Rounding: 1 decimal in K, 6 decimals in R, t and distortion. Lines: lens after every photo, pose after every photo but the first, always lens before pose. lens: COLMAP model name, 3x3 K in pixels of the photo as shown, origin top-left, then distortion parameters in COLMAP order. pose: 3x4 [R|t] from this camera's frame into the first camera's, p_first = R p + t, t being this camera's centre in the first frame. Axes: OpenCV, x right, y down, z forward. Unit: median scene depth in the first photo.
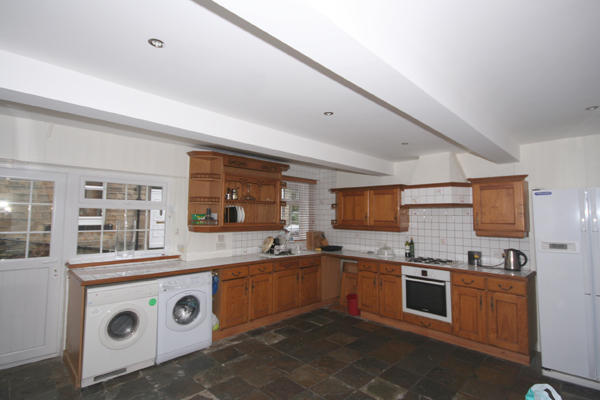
lens RADIAL K [[297.6, 0, 299.7], [0, 297.6, 197.3], [0, 0, 1]] dist [0.002801, 0.000053]
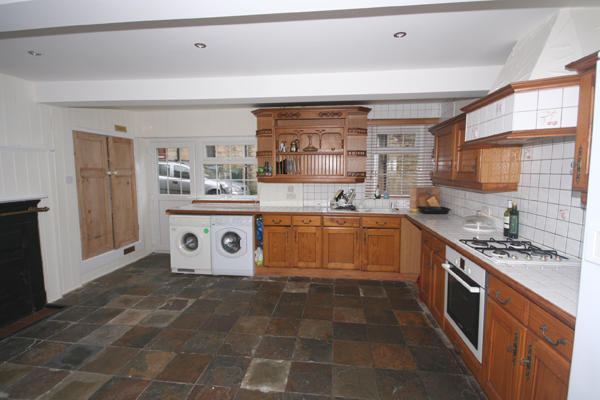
lens RADIAL K [[283.3, 0, 301.9], [0, 283.3, 194.3], [0, 0, 1]] dist [-0.003335, -0.000688]
pose [[0.619321, 0.053797, -0.783293, 0.689920], [0.055625, 0.992137, 0.112121, 0.051817], [0.783165, -0.113009, 0.611458, 0.483586]]
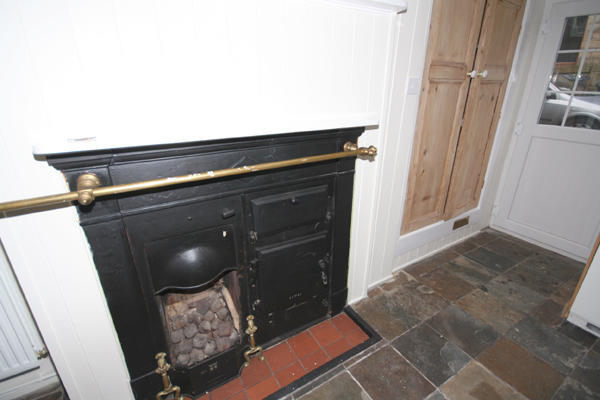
lens RADIAL K [[283.3, 0, 301.9], [0, 283.3, 194.3], [0, 0, 1]] dist [-0.003335, -0.000688]
pose [[-0.230019, 0.340491, -0.911678, -0.050061], [0.054737, 0.939841, 0.337199, 0.066904], [0.971646, 0.027660, -0.234819, 0.396901]]
